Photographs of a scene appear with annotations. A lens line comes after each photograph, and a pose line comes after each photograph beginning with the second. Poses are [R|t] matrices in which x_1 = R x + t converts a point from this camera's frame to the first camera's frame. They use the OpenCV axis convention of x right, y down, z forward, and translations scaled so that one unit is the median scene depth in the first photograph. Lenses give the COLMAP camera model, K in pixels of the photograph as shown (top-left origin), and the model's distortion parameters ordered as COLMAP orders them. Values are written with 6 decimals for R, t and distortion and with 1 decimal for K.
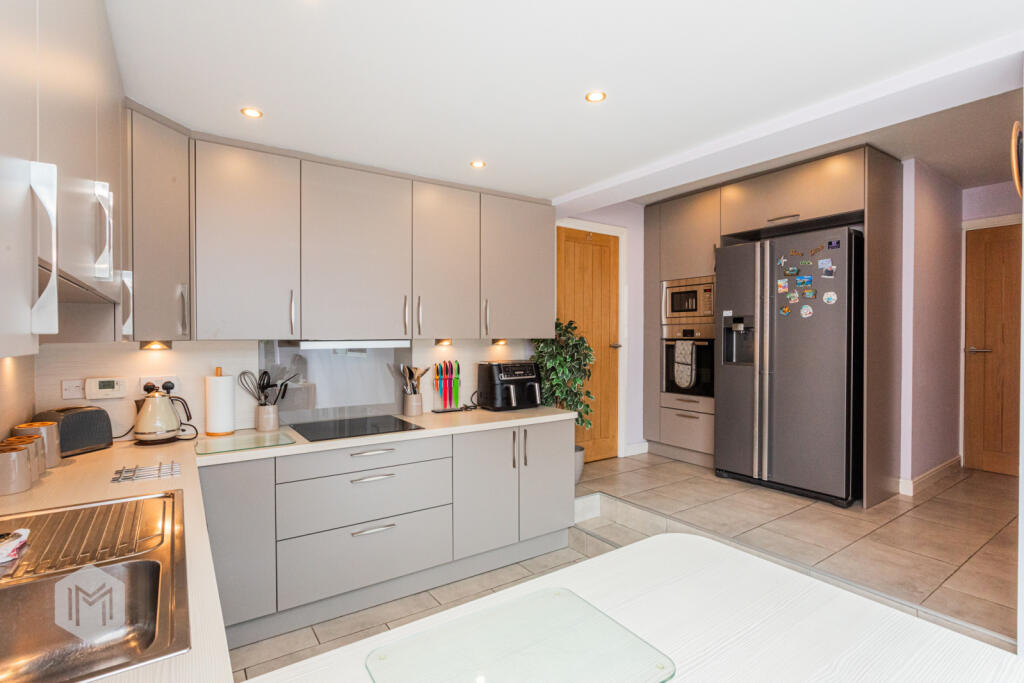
lens RADIAL K [[490.6, 0, 512.0], [0, 490.6, 341.5], [0, 0, 1]] dist [-0.008773, -0.000023]
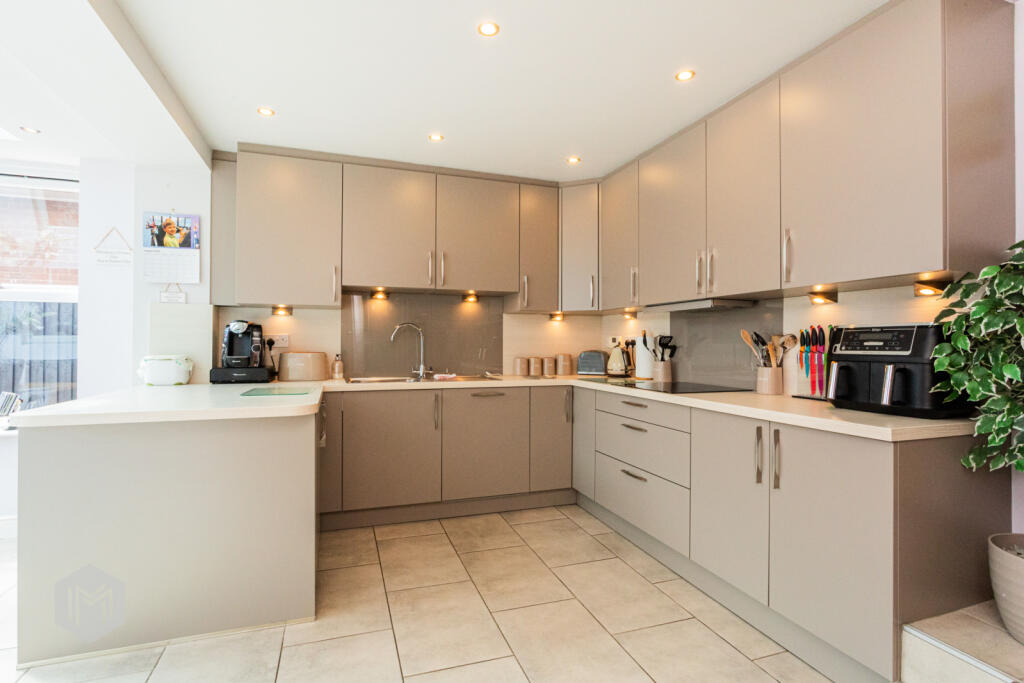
lens RADIAL K [[490.6, 0, 512.0], [0, 490.6, 341.5], [0, 0, 1]] dist [-0.008773, -0.000023]
pose [[-0.267054, -0.002162, -0.963679, 0.689393], [-0.016784, 0.999856, 0.002408, 0.072420], [0.963535, 0.016818, -0.267052, 0.830647]]
